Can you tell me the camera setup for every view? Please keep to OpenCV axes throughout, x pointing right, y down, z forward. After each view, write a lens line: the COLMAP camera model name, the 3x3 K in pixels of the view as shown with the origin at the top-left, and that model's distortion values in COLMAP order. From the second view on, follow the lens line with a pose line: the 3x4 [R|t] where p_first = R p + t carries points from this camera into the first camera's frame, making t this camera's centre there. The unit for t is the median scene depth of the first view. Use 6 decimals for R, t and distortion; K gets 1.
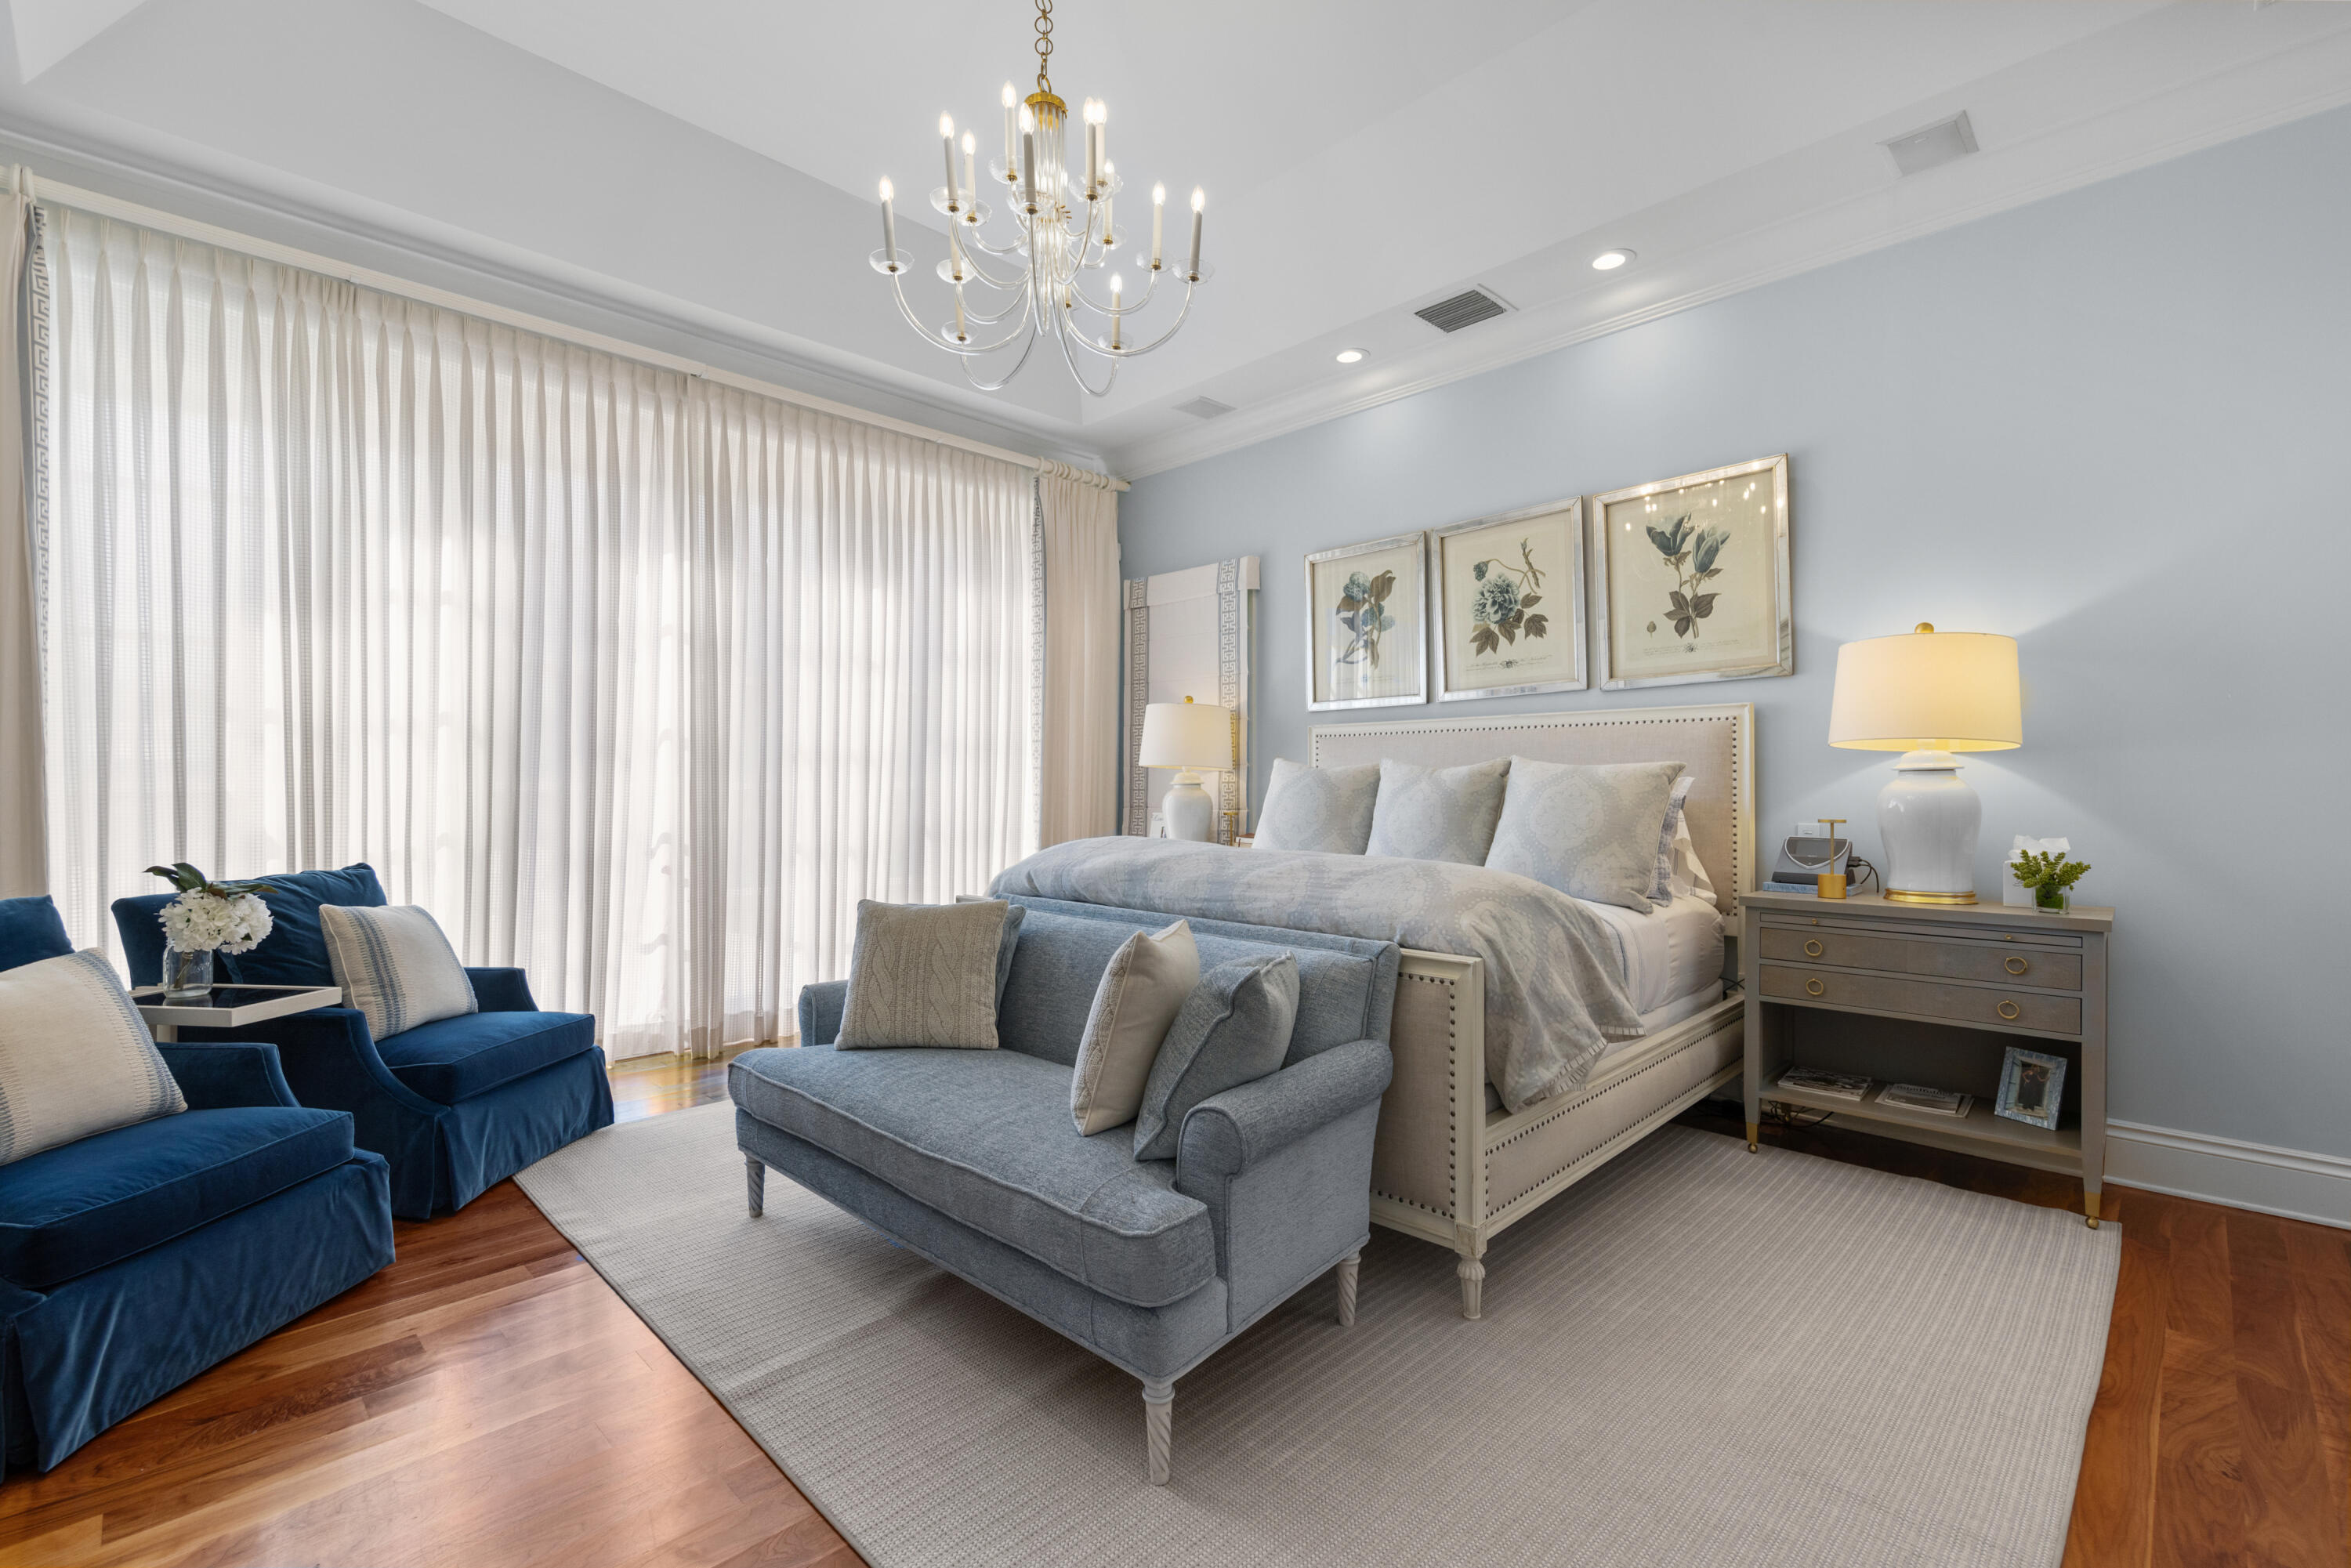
lens RADIAL K [[1027.9, 0, 1183.7], [0, 1027.9, 788.9], [0, 0, 1]] dist [0.001916, 0.000507]
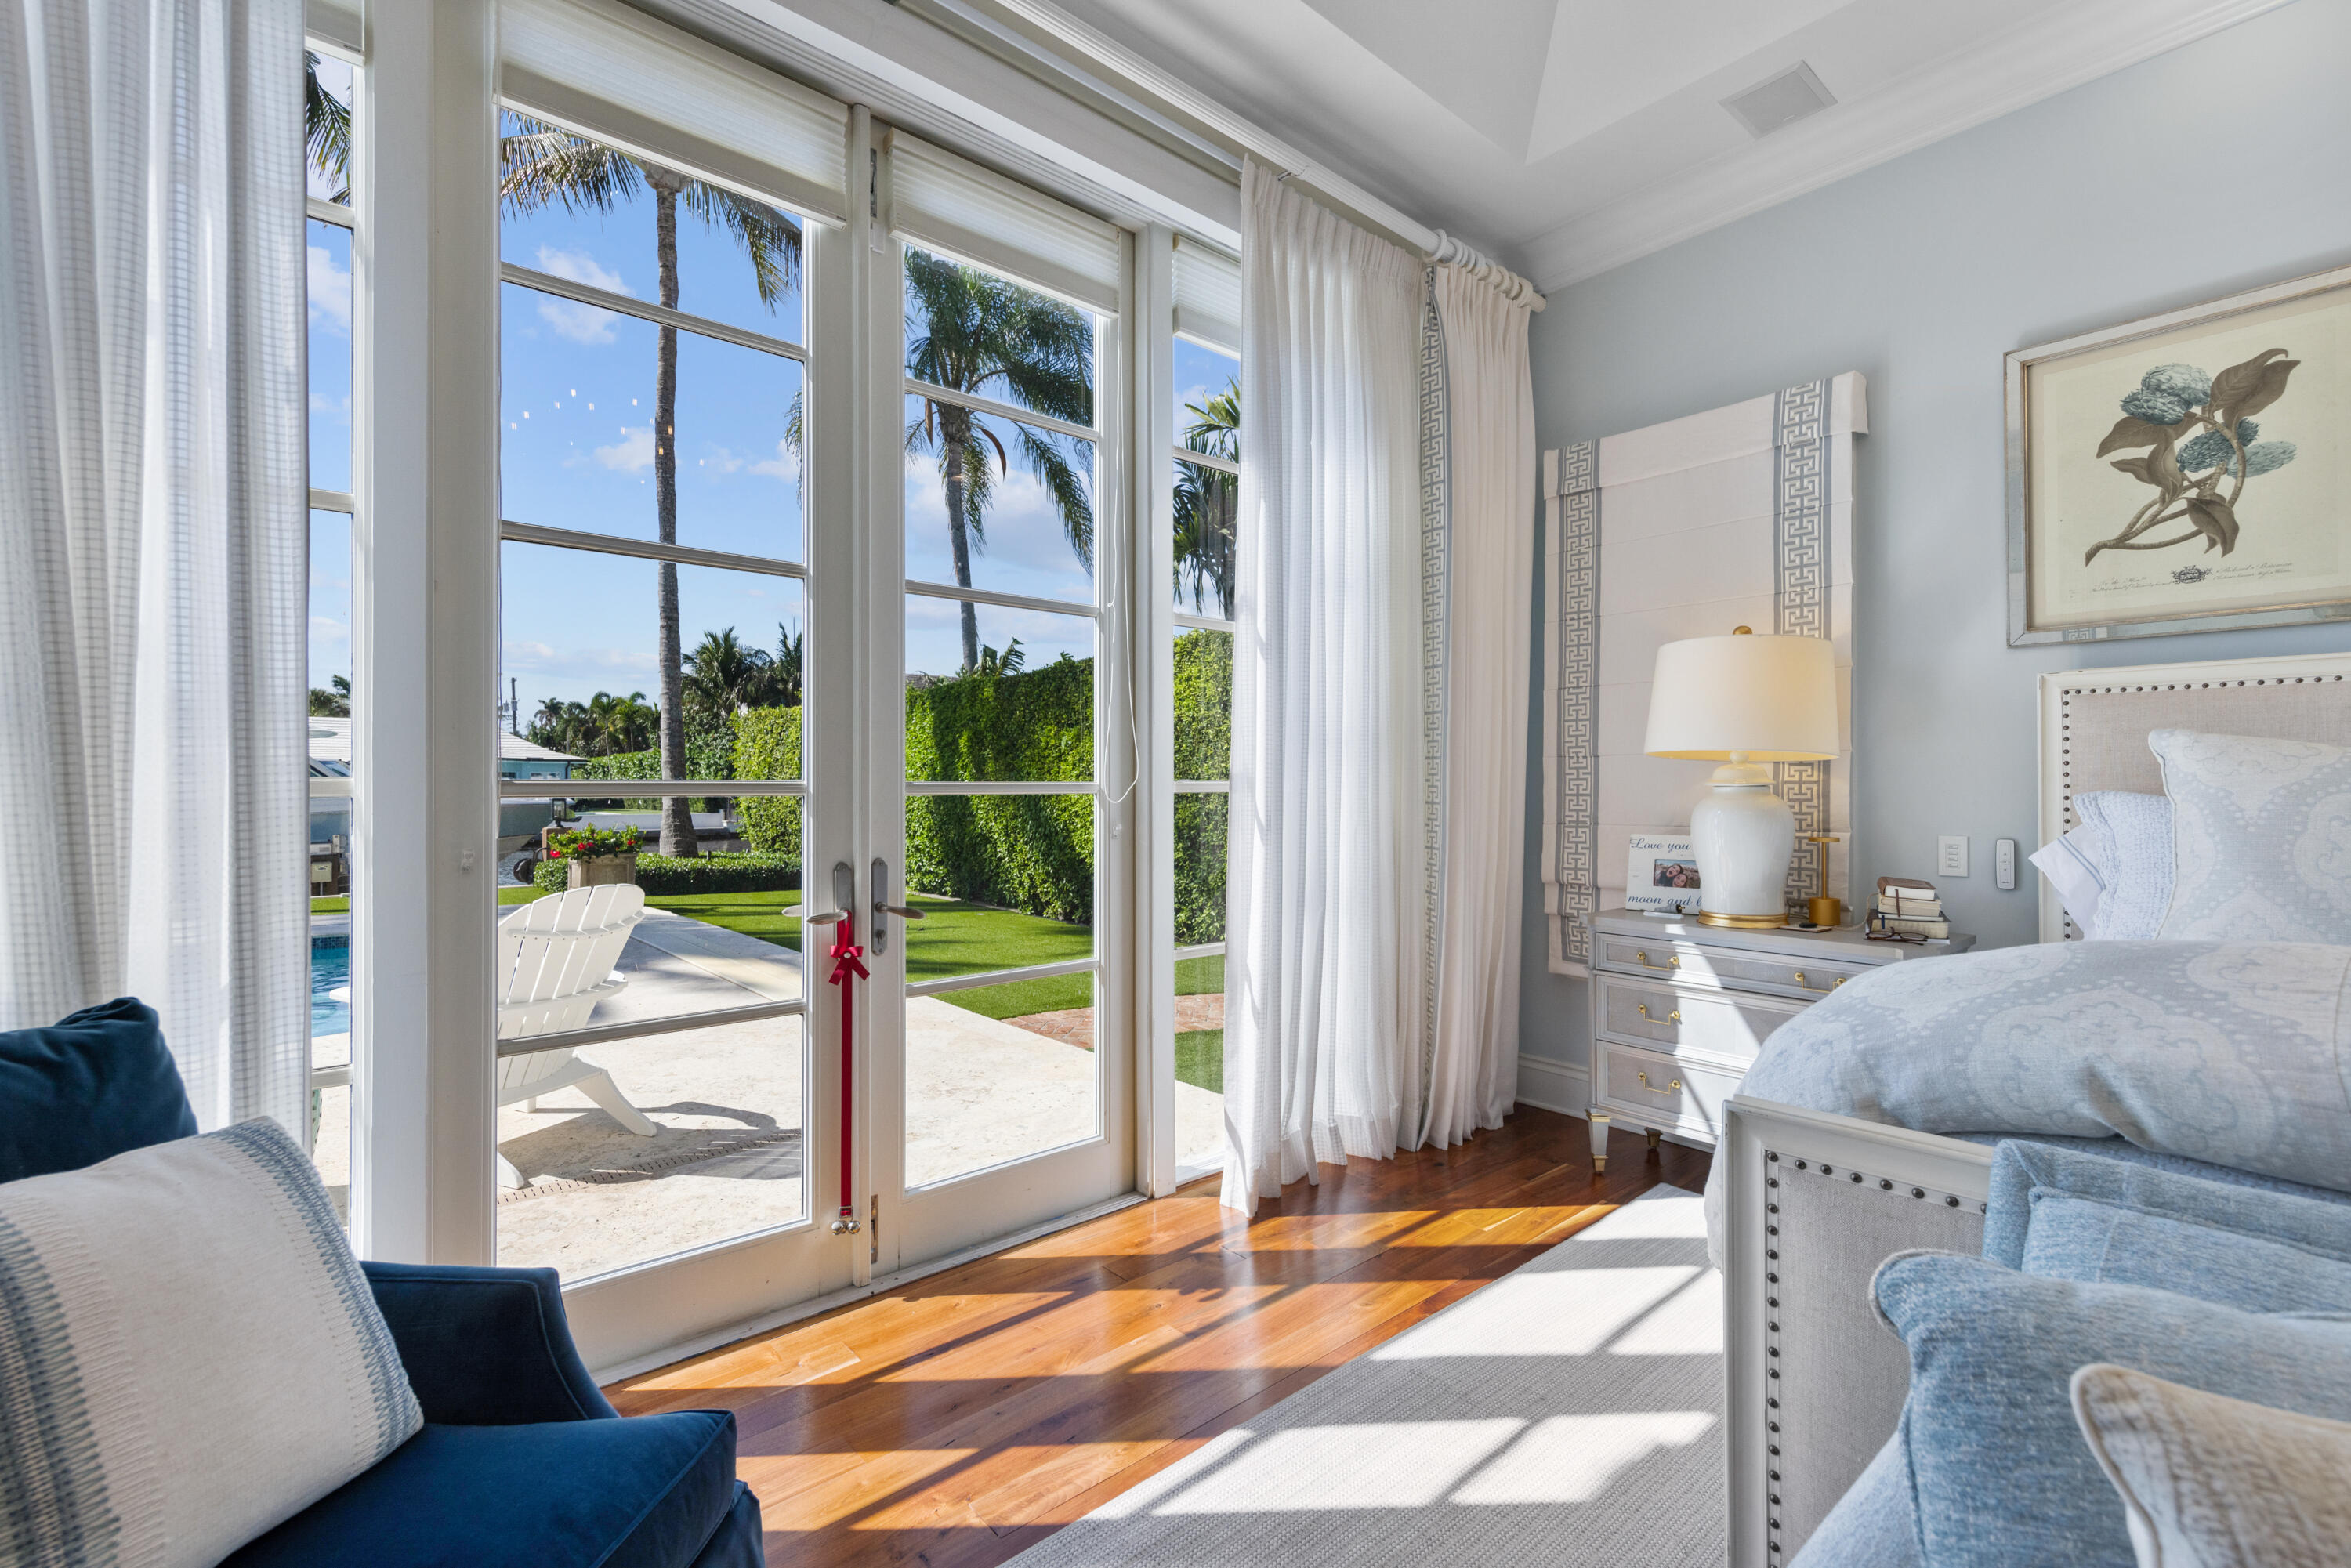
lens RADIAL K [[1027.9, 0, 1177.5], [0, 1027.9, 779.7], [0, 0, 1]] dist [0.001916, 0.000507]
pose [[0.996903, 0.000337, -0.078636, -0.275712], [-0.001113, 0.999951, -0.009820, -0.002231], [0.078629, 0.009877, 0.996855, 0.459840]]
